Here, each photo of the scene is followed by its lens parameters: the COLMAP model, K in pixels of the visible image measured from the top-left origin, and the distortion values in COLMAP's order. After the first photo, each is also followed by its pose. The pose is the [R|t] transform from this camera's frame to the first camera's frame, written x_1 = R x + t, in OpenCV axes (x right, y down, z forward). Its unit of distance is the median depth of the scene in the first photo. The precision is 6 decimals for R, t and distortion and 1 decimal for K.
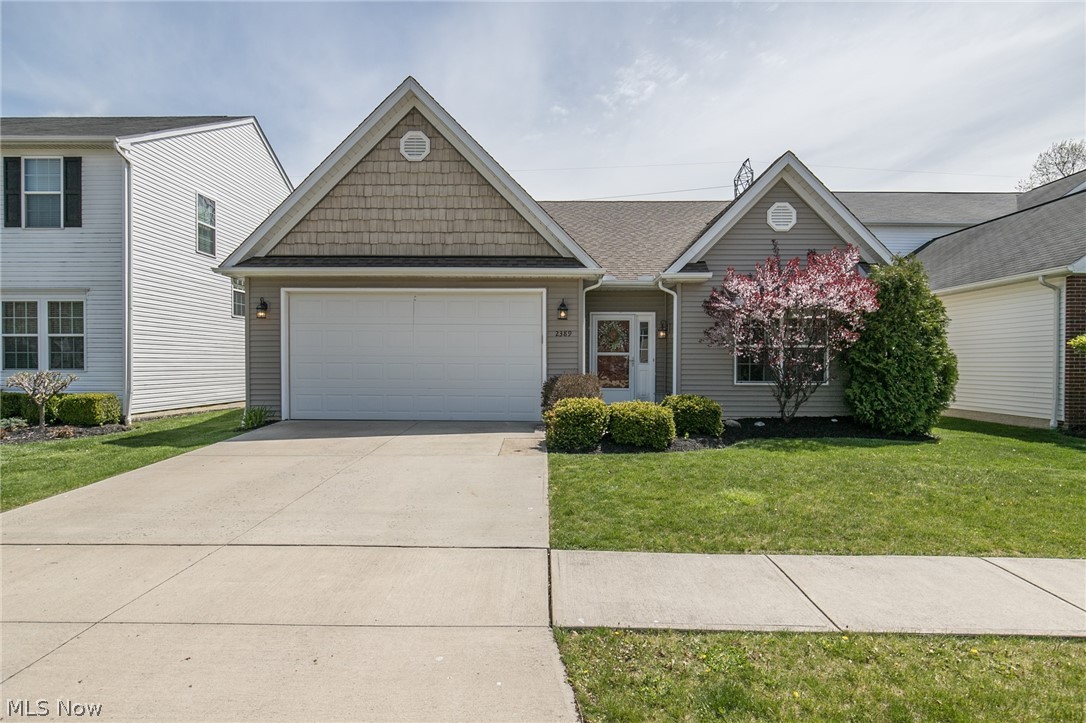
lens RADIAL K [[594.6, 0, 543.6], [0, 594.6, 362.9], [0, 0, 1]] dist [0.002483, -0.001155]
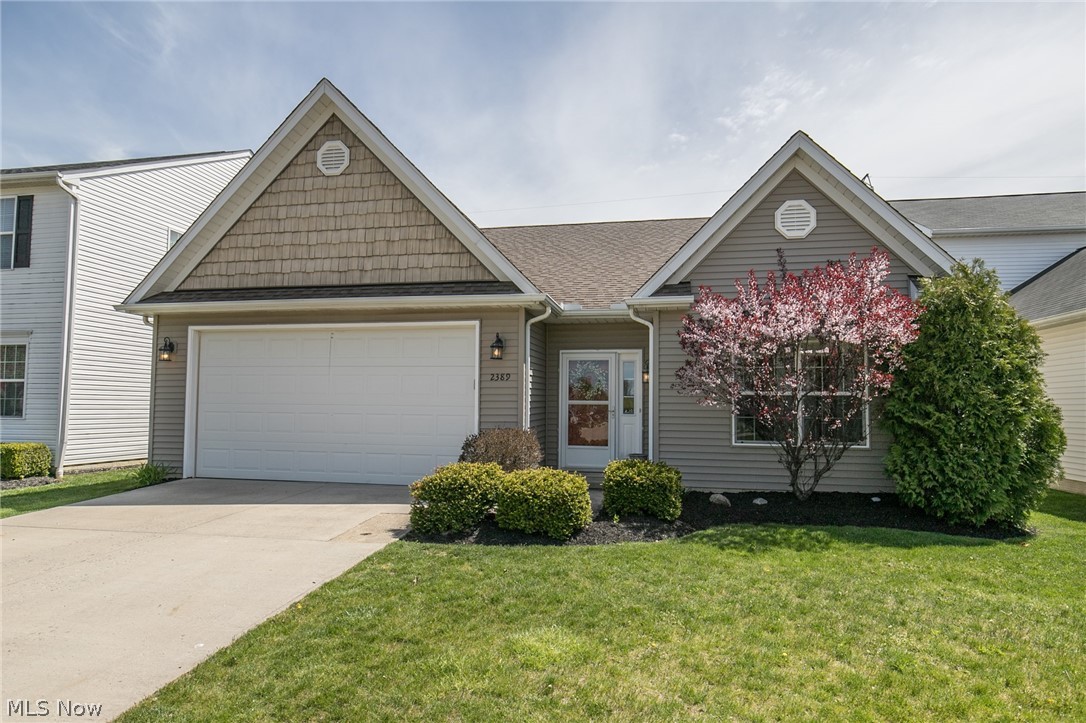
lens RADIAL K [[635.7, 0, 540.4], [0, 635.7, 364.5], [0, 0, 1]] dist [0.007388, 0.000641]
pose [[0.981763, -0.007263, -0.189968, 0.247059], [-0.005526, 0.997758, -0.066702, -0.009860], [0.190026, 0.066535, 0.979522, 0.180951]]
